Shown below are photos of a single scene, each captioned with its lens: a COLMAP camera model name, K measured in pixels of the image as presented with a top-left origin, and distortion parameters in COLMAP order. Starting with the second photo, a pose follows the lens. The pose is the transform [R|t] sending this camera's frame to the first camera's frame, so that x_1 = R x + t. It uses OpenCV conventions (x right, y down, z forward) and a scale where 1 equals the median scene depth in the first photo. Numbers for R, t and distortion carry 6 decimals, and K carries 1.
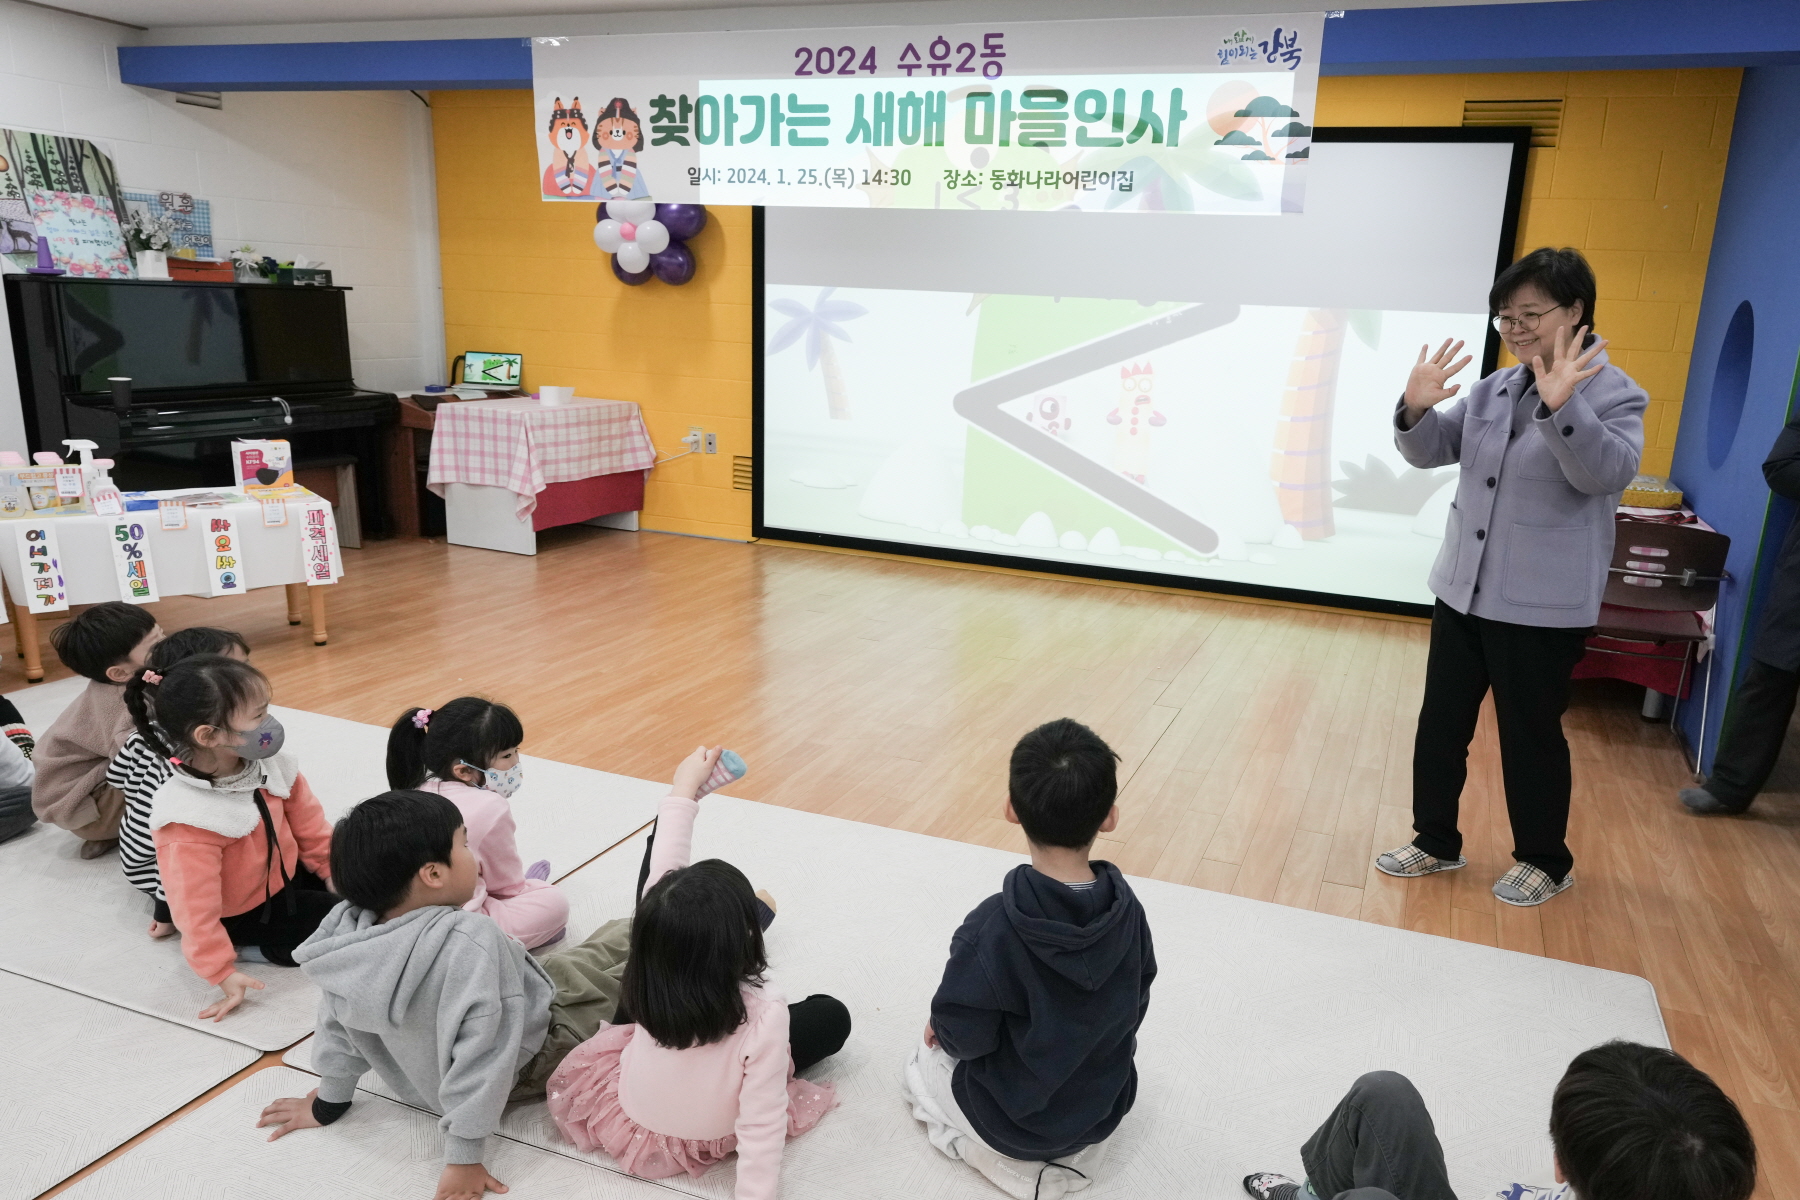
lens RADIAL K [[1203.1, 0, 976.0], [0, 1203.1, 626.8], [0, 0, 1]] dist [-0.007303, 0.003504]
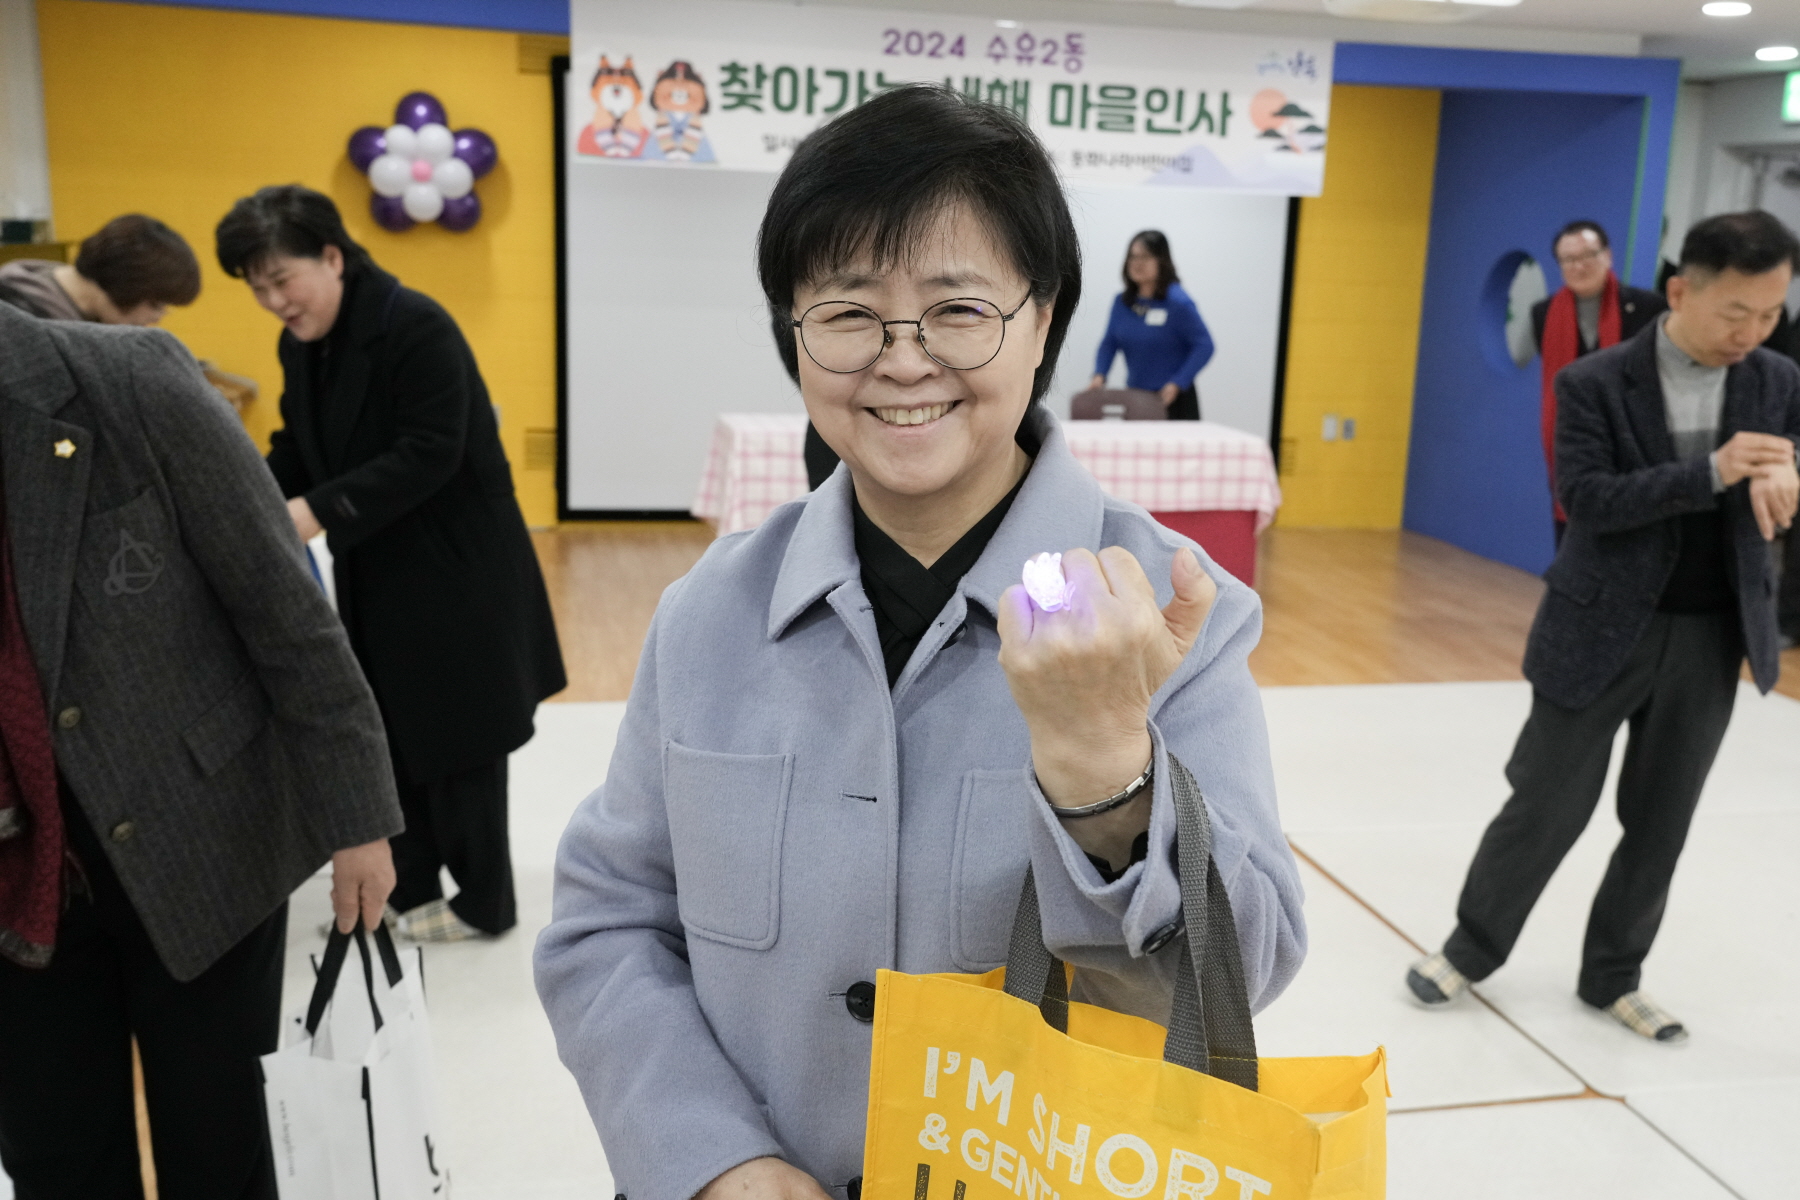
lens RADIAL K [[1679.8, 0, 922.9], [0, 1679.8, 601.8], [0, 0, 1]] dist [0.016343, 0.000000]
pose [[0.847076, -0.125905, 0.516342, -0.912986], [0.137900, 0.990329, 0.015252, -0.000456], [-0.513269, 0.058284, 0.856246, -0.246772]]
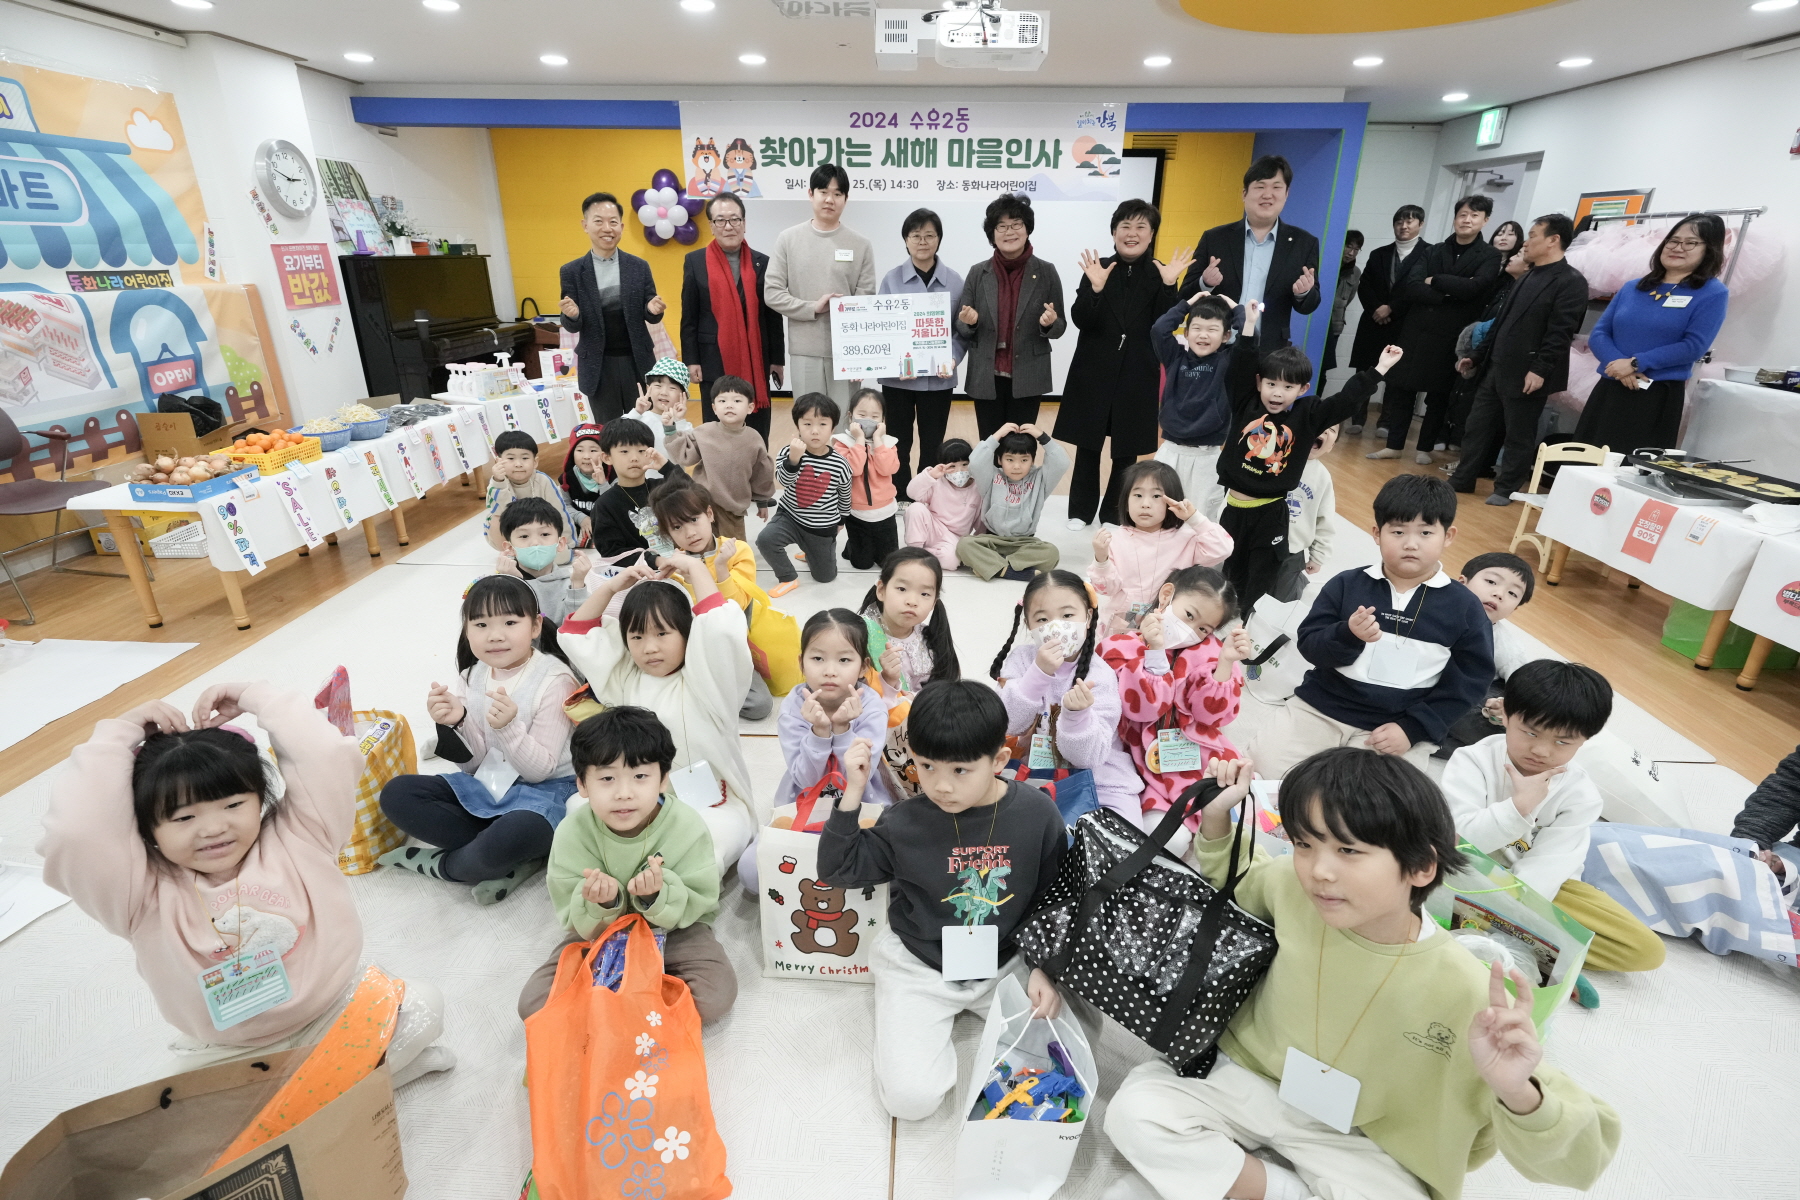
lens RADIAL K [[802.4, 0, 903.9], [0, 802.4, 578.2], [0, 0, 1]] dist [-0.011637, 0.003071]
pose [[0.951345, -0.149385, 0.269492, -0.494372], [0.111631, 0.982297, 0.150436, 0.050461], [-0.287195, -0.113033, 0.951180, -0.277875]]
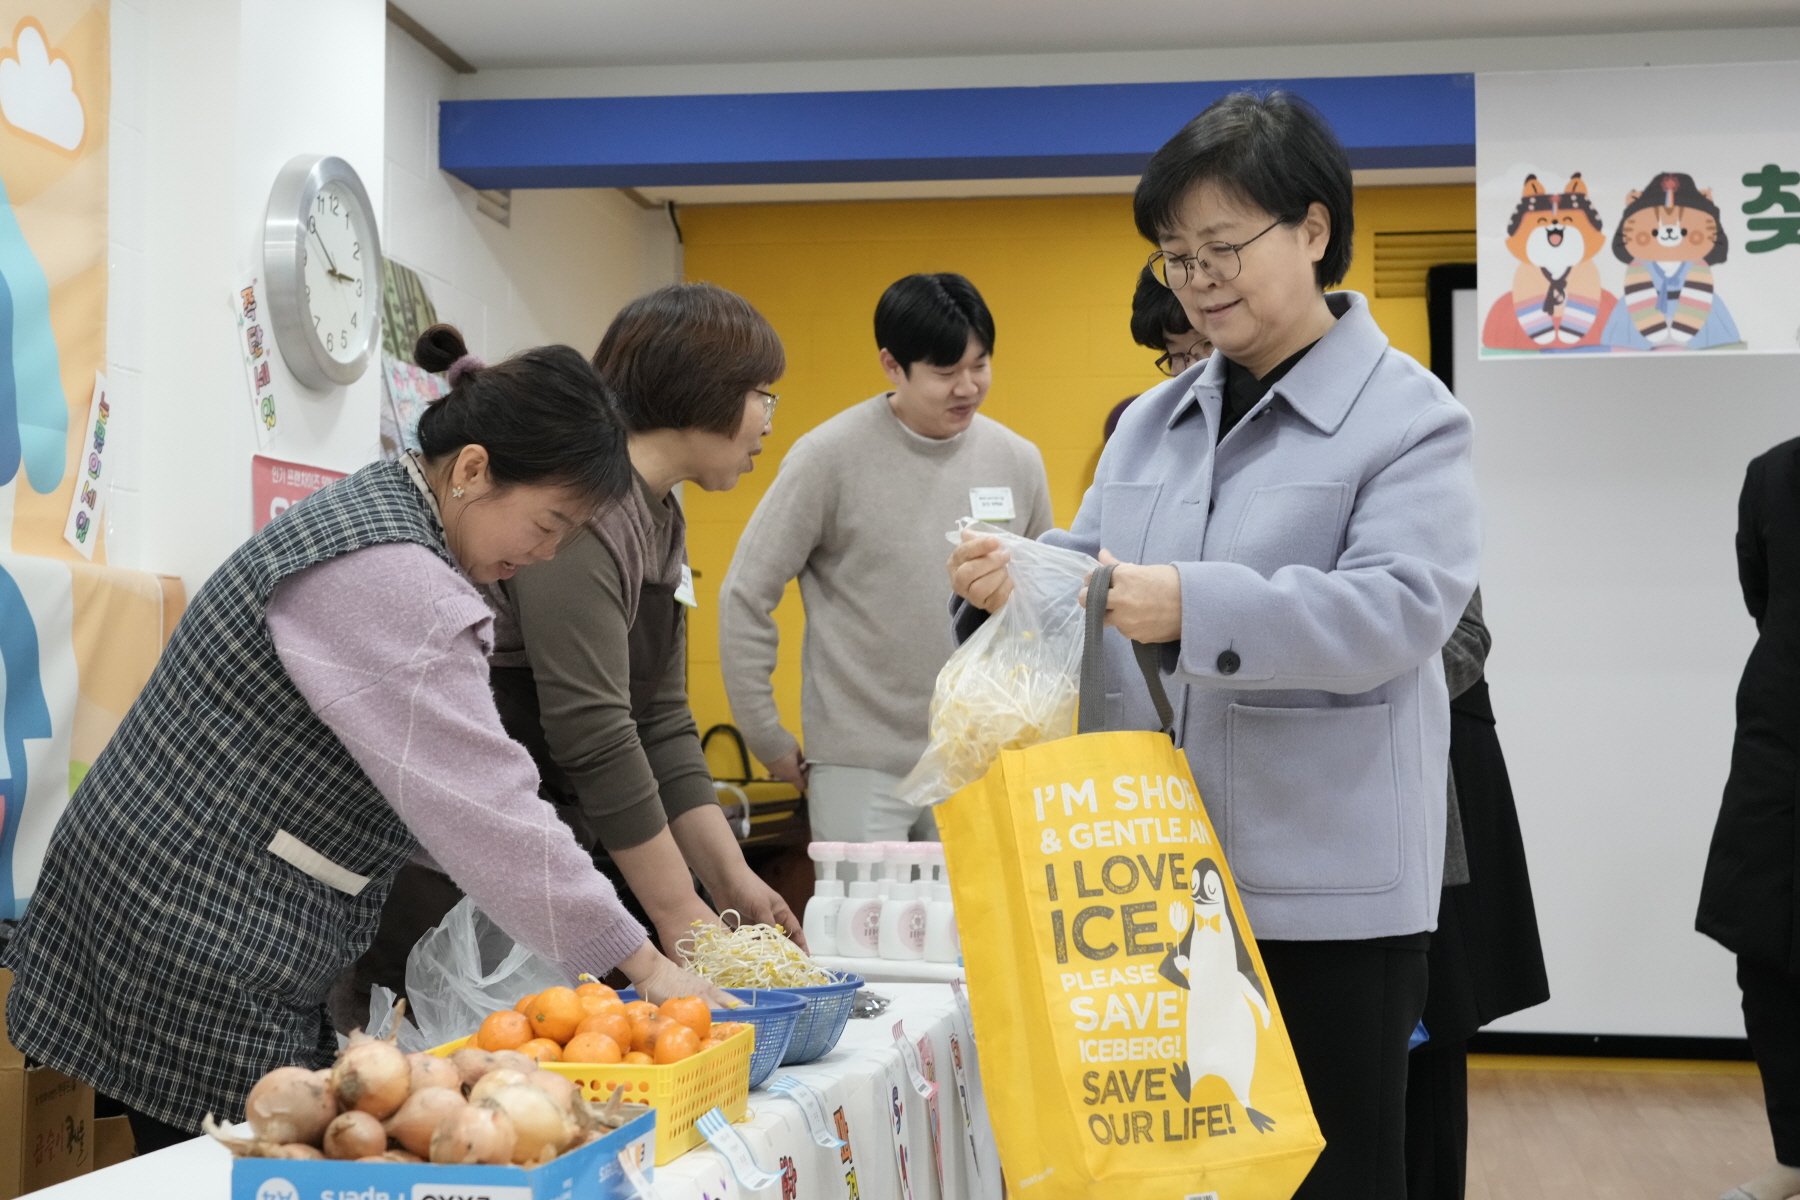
lens RADIAL K [[2378.6, 0, 972.7], [0, 2378.6, 623.2], [0, 0, 1]] dist [0.013722, 0.000000]
pose [[0.979006, -0.035761, 0.200668, -0.849542], [0.091986, 0.956052, -0.278396, 0.023876], [-0.181893, 0.291010, 0.939270, 0.111631]]
